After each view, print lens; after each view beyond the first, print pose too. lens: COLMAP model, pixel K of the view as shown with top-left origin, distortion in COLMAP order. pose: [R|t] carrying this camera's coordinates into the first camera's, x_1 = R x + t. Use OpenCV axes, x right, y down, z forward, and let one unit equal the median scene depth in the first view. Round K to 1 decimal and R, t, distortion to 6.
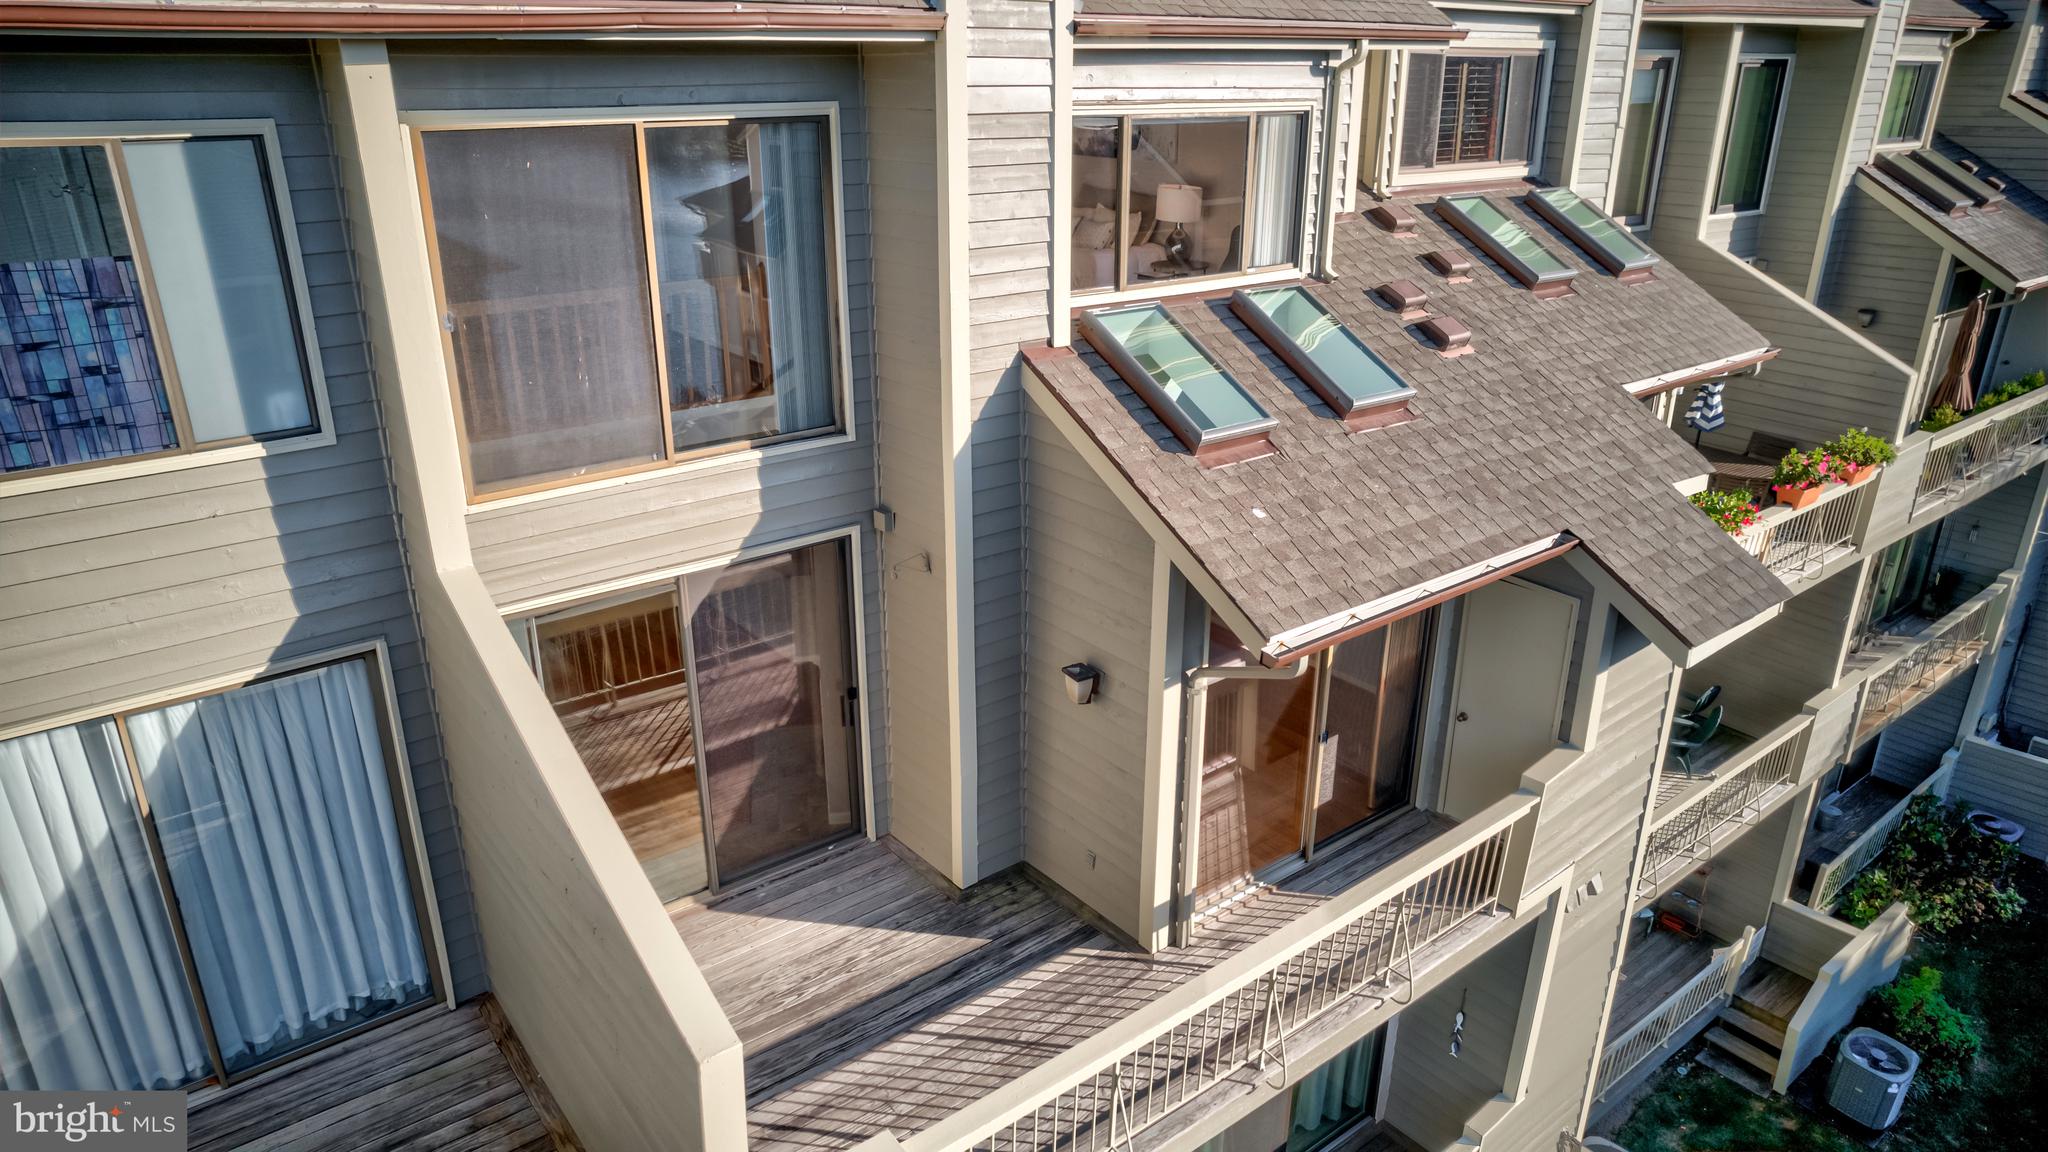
lens RADIAL K [[1304.8, 0, 1023.8], [0, 1304.8, 576.7], [0, 0, 1]] dist [-0.068457, 0.059480]
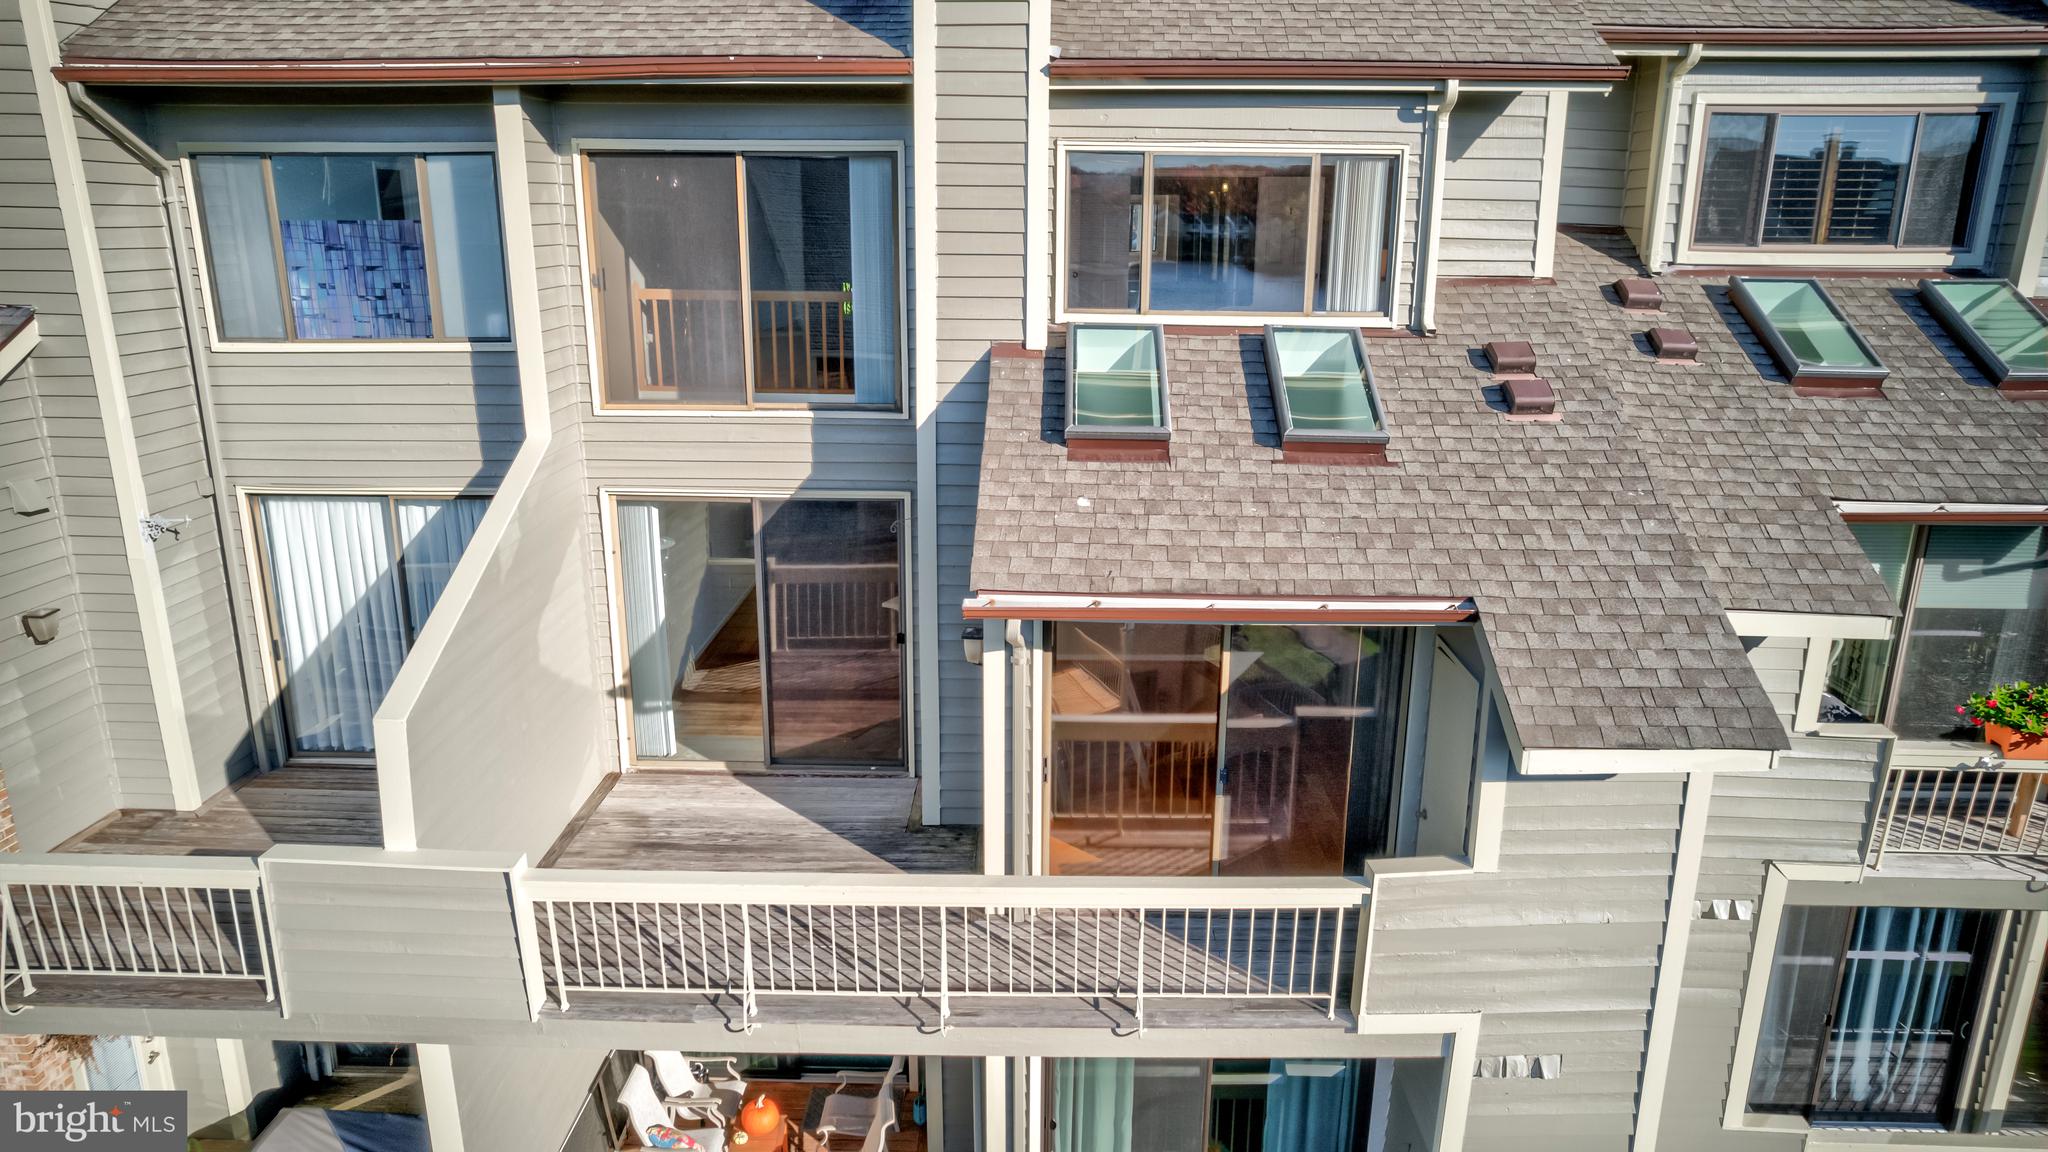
lens RADIAL K [[1304.8, 0, 1016.8], [0, 1304.8, 577.3], [0, 0, 1]] dist [-0.068457, 0.059480]
pose [[0.776089, 0.172707, -0.606514, 0.735589], [-0.238483, 0.970721, -0.028745, 0.049653], [0.583791, 0.166951, 0.794553, 0.132174]]
